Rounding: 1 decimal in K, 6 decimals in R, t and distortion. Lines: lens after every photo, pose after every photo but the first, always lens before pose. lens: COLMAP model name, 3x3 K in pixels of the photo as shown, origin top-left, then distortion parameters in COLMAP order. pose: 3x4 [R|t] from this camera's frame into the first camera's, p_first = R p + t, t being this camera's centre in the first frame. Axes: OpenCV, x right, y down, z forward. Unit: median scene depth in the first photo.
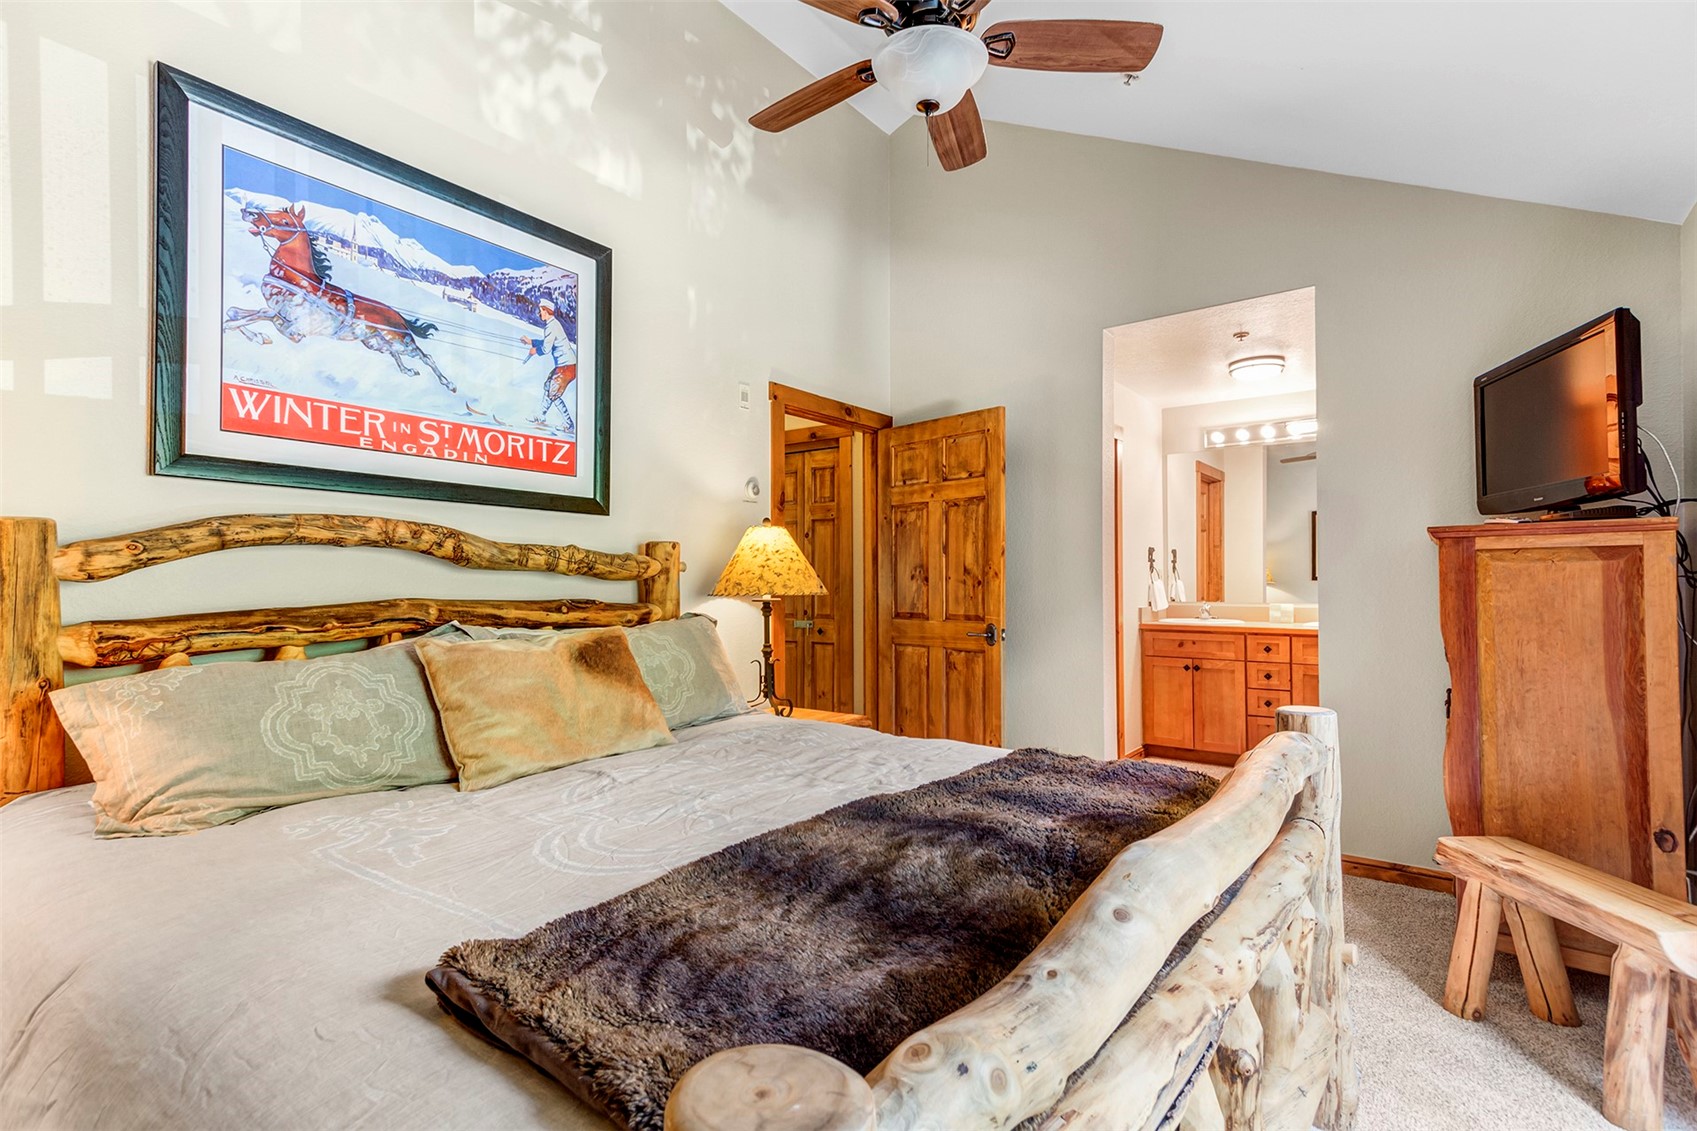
lens RADIAL K [[759.5, 0, 843.4], [0, 759.5, 547.4], [0, 0, 1]] dist [0.000934, 0.000018]
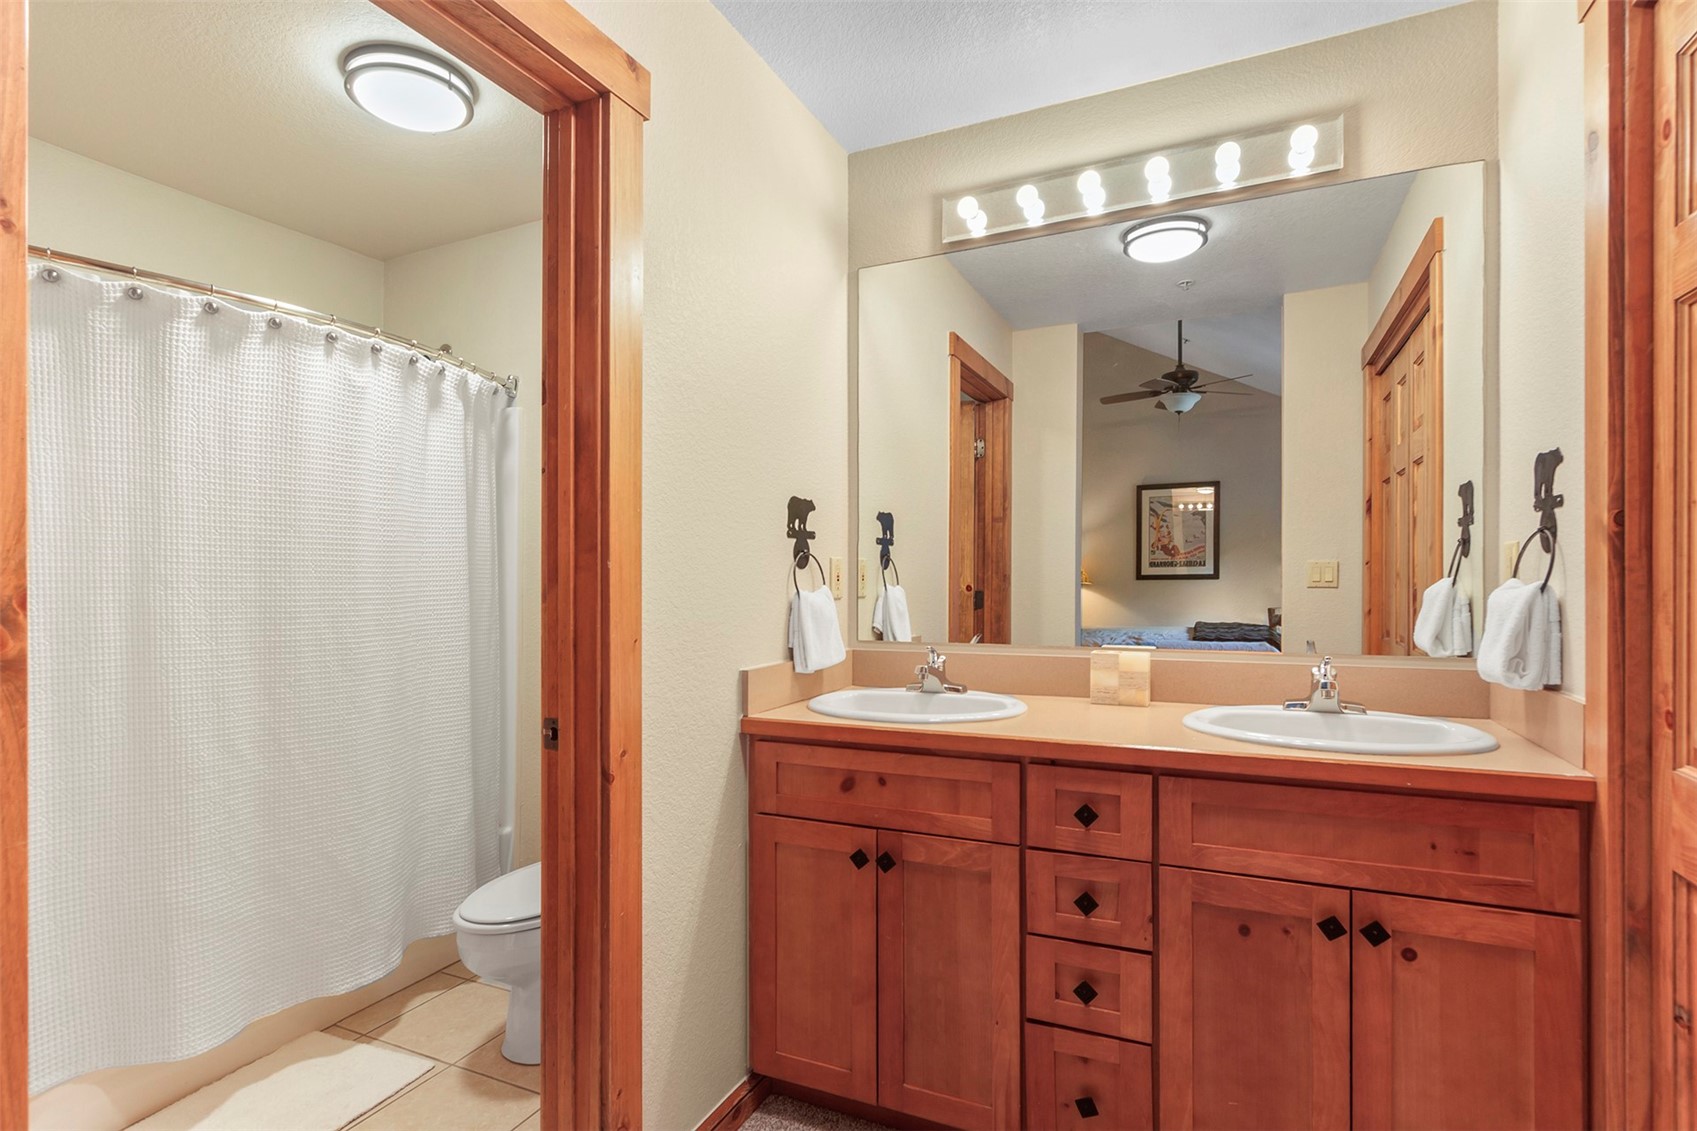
lens RADIAL K [[833.9, 0, 848.5], [0, 833.9, 565.5], [0, 0, 1]] dist [0.000059, 0.000012]
pose [[0.971332, 0.000296, 0.237728, 0.361694], [-0.006722, 0.999634, 0.026217, 0.023254], [-0.237633, -0.027063, 0.970978, 0.656386]]
